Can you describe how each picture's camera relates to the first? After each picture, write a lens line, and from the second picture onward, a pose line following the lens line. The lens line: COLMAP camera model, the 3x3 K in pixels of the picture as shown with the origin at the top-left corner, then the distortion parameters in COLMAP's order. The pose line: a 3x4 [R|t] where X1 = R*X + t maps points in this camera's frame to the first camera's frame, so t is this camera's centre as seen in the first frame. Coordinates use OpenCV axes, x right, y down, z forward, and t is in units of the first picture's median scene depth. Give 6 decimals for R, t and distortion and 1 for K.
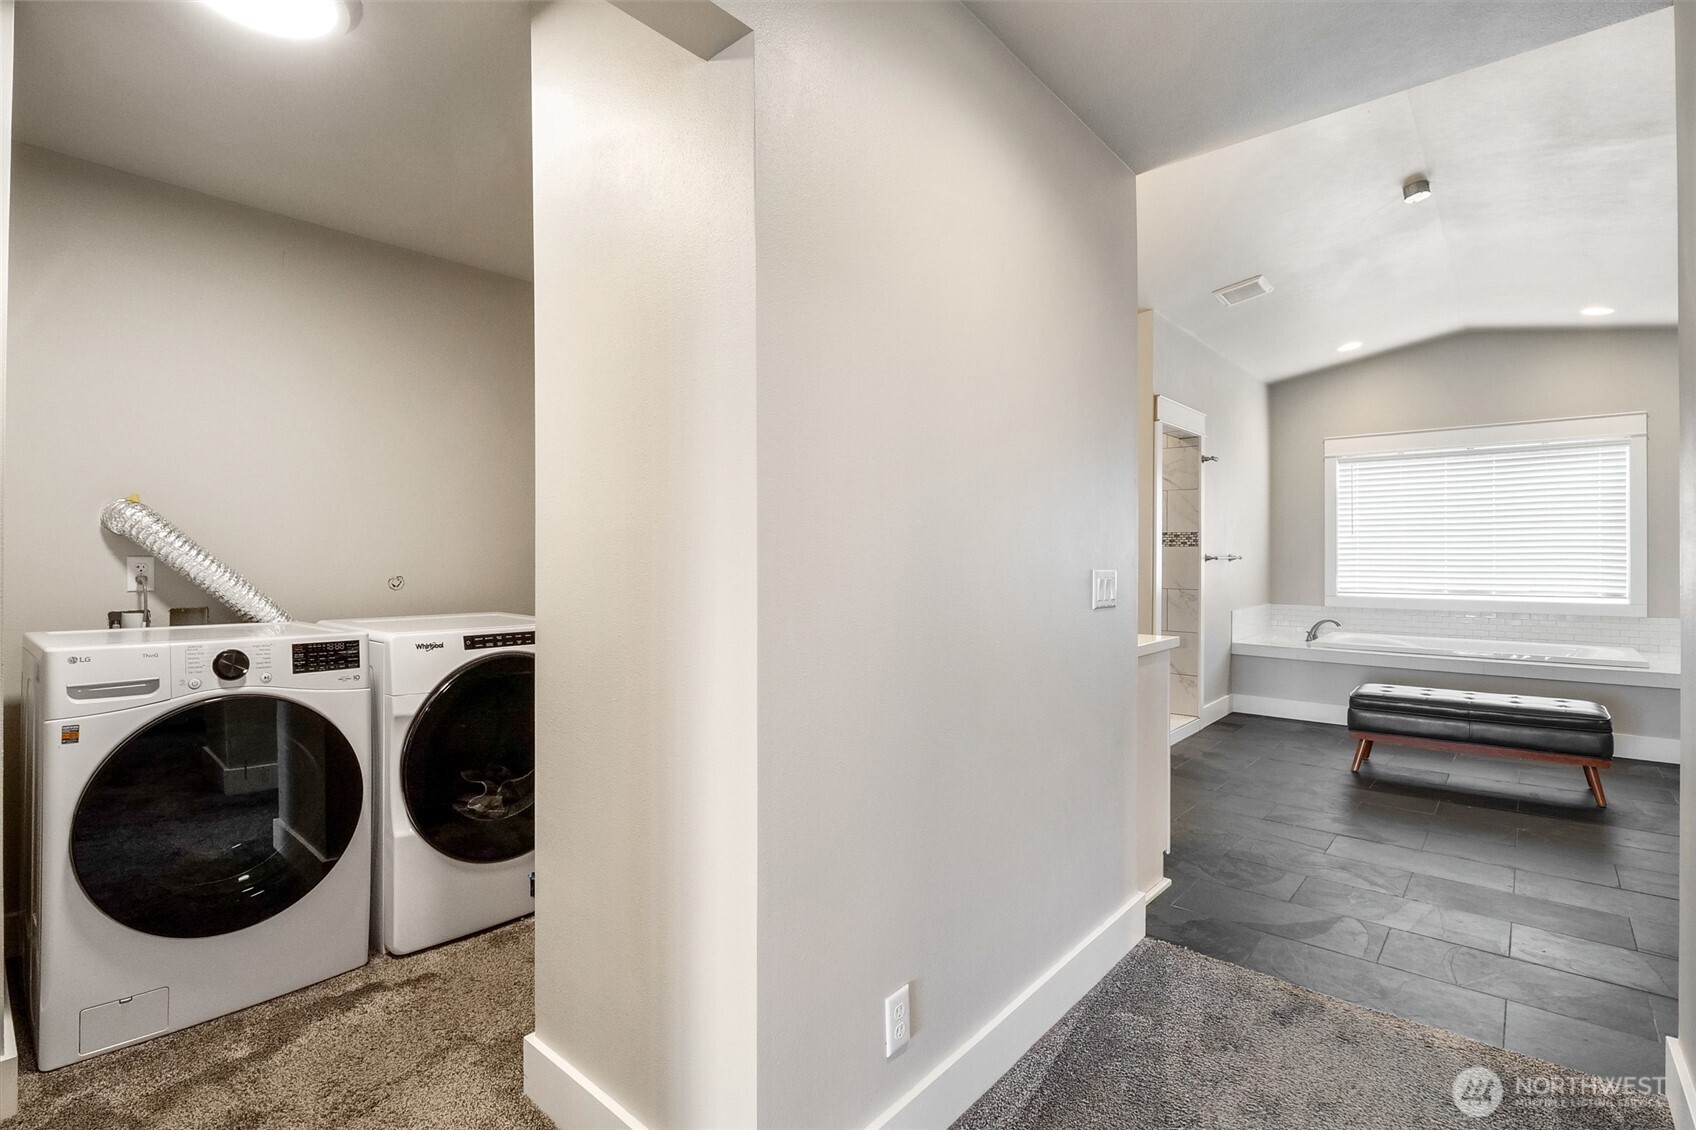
lens RADIAL K [[803.5, 0, 849.3], [0, 803.5, 552.1], [0, 0, 1]] dist [-0.008612, -0.000255]
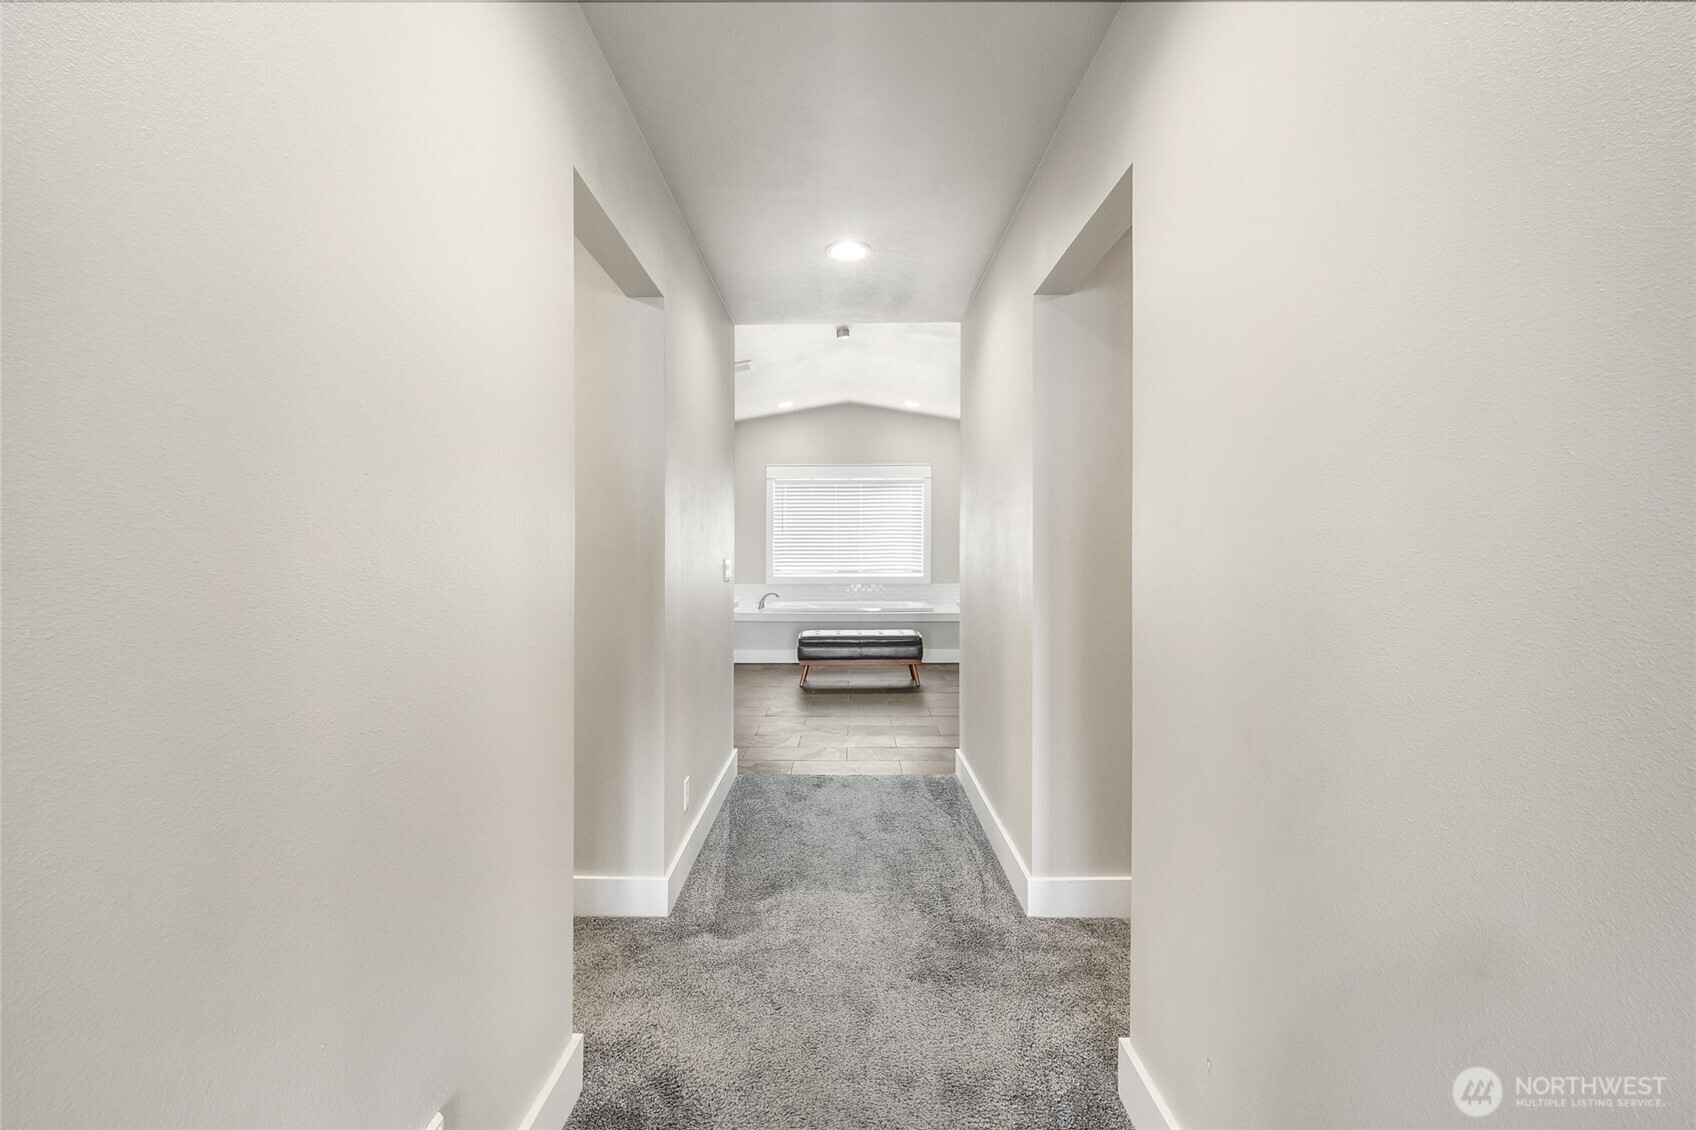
lens RADIAL K [[803.5, 0, 849.3], [0, 803.5, 552.1], [0, 0, 1]] dist [-0.008612, -0.000255]
pose [[0.761222, -0.005783, 0.648466, -0.320608], [-0.001126, 0.999947, 0.010239, -0.004513], [-0.648491, -0.008525, 0.761175, -0.258702]]
